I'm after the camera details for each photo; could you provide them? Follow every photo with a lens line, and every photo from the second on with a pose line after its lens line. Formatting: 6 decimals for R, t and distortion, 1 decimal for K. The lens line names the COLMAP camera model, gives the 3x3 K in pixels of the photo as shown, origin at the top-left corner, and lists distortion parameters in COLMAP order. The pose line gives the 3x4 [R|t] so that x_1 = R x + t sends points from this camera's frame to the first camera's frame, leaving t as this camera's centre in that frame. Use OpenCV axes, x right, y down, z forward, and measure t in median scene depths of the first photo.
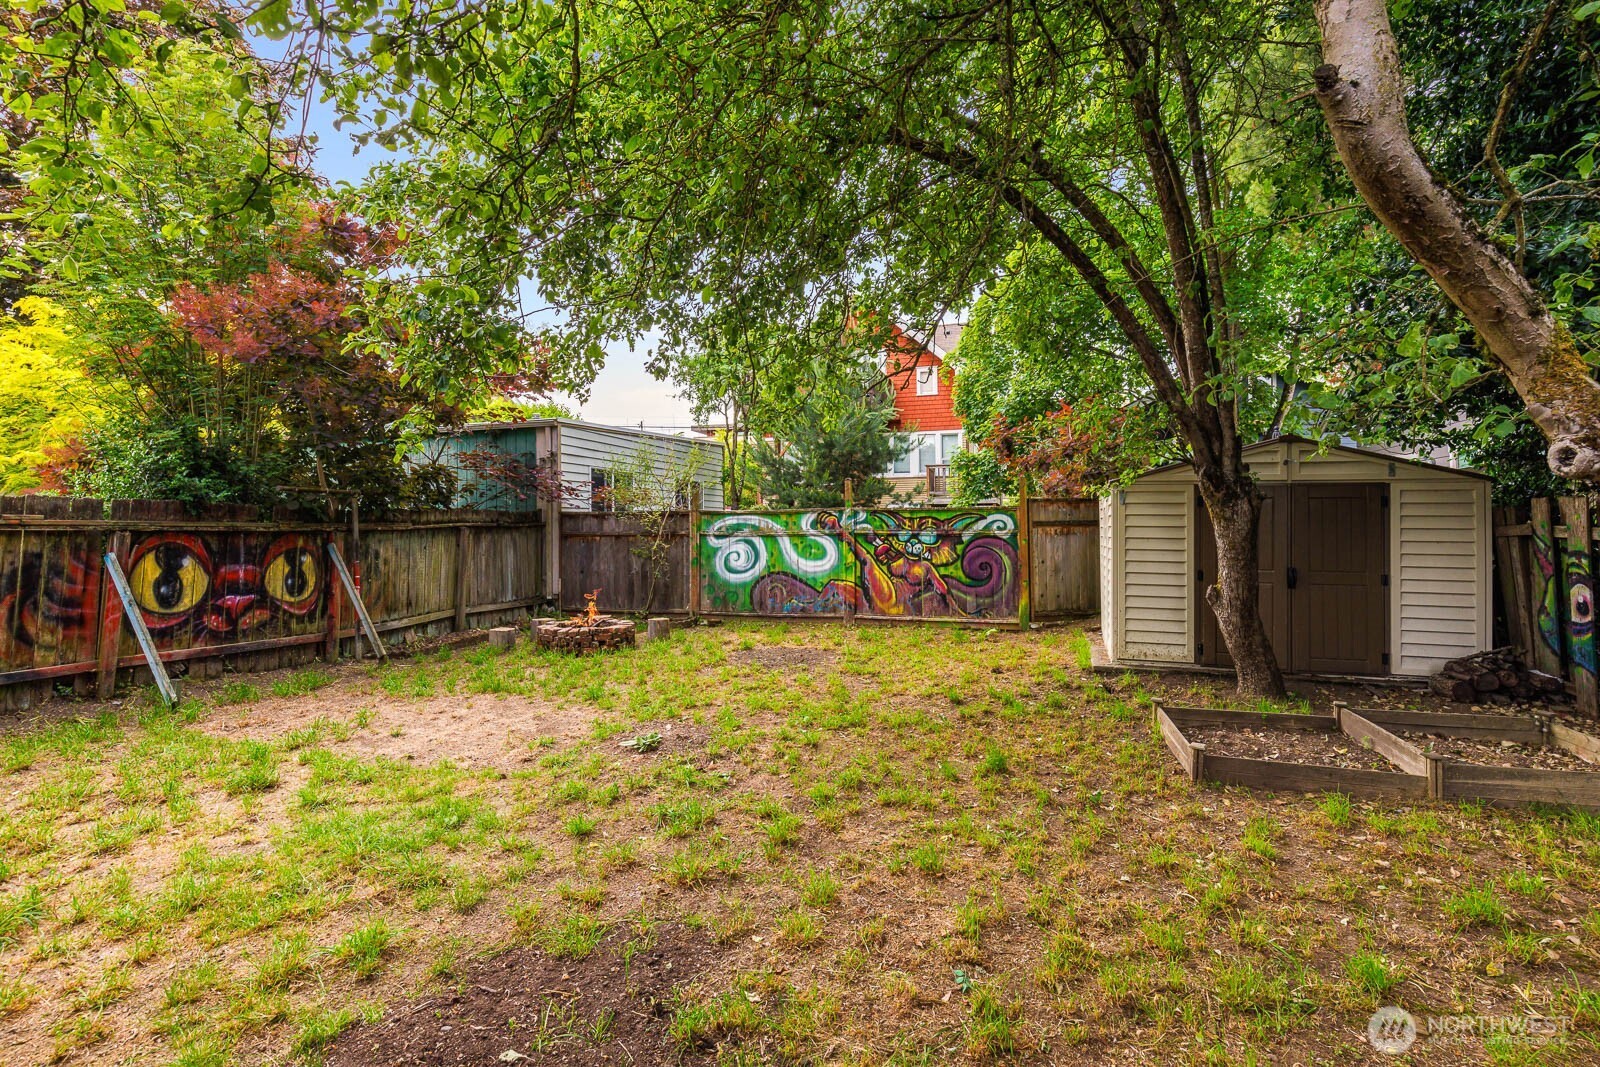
lens RADIAL K [[720.1, 0, 807.9], [0, 720.1, 535.9], [0, 0, 1]] dist [0.011966, -0.000002]
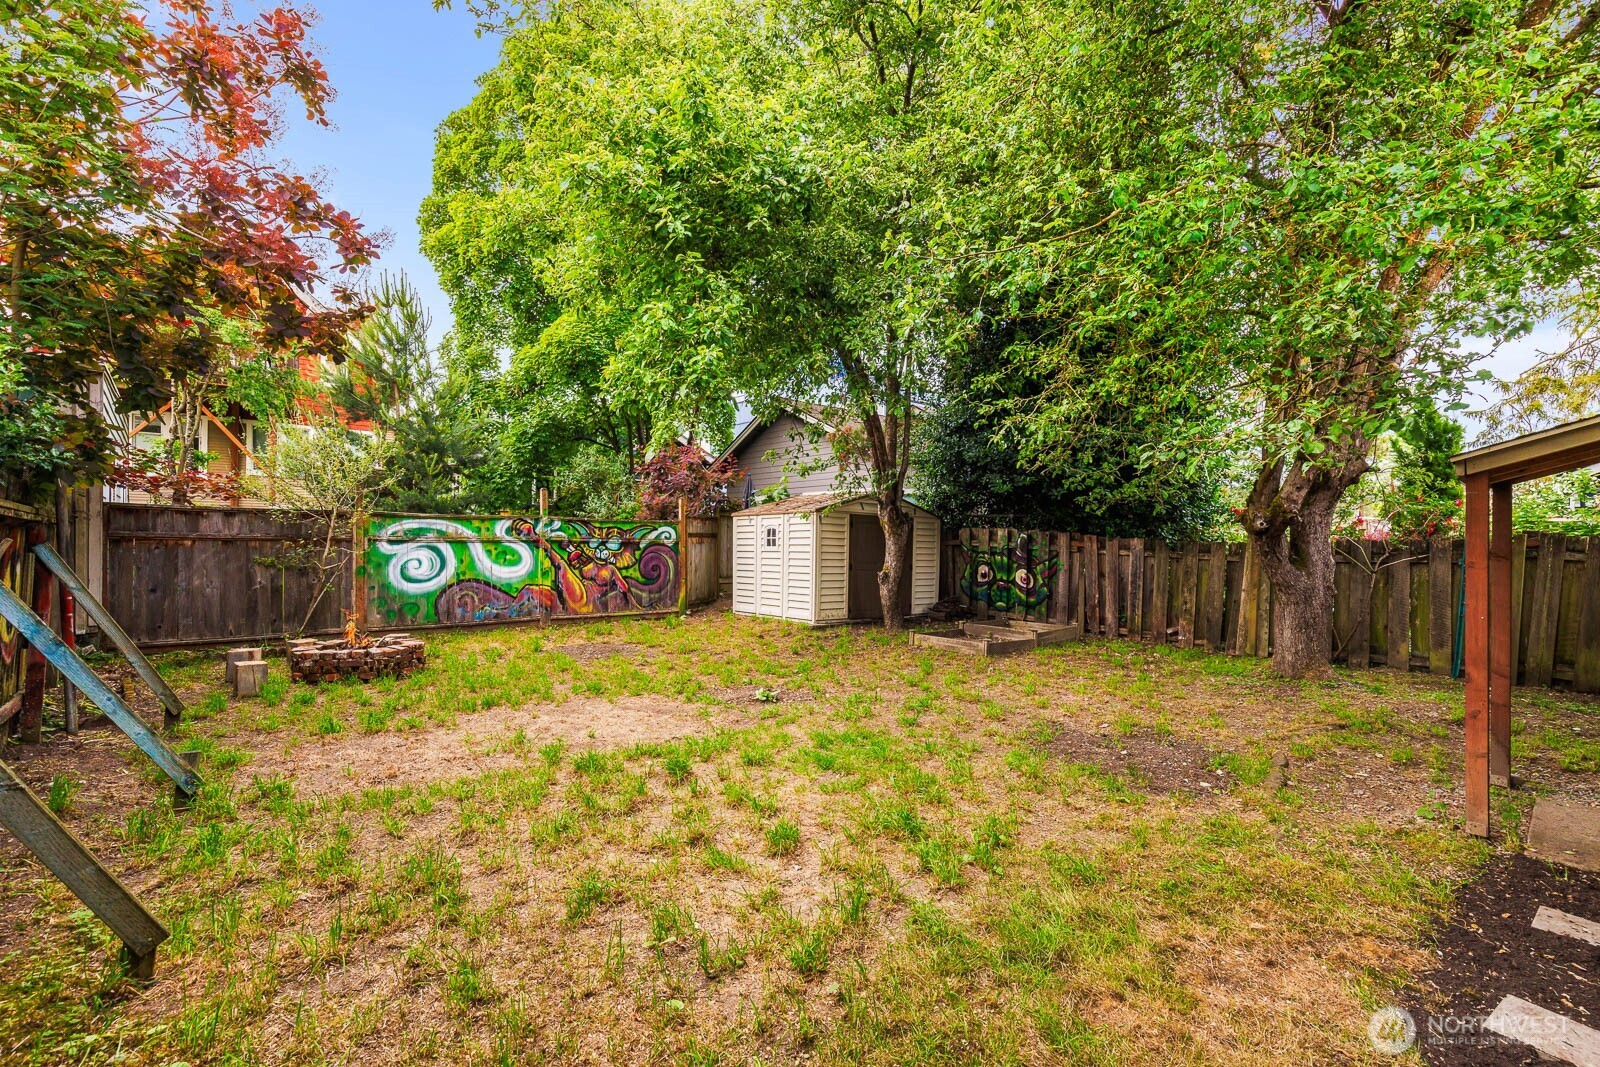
lens RADIAL K [[720.1, 0, 807.9], [0, 720.1, 535.9], [0, 0, 1]] dist [0.011966, -0.000002]
pose [[0.543088, 0.018104, 0.839480, -0.629117], [-0.004544, 0.999816, -0.018623, 0.008079], [-0.839663, 0.006299, 0.543071, 0.095456]]
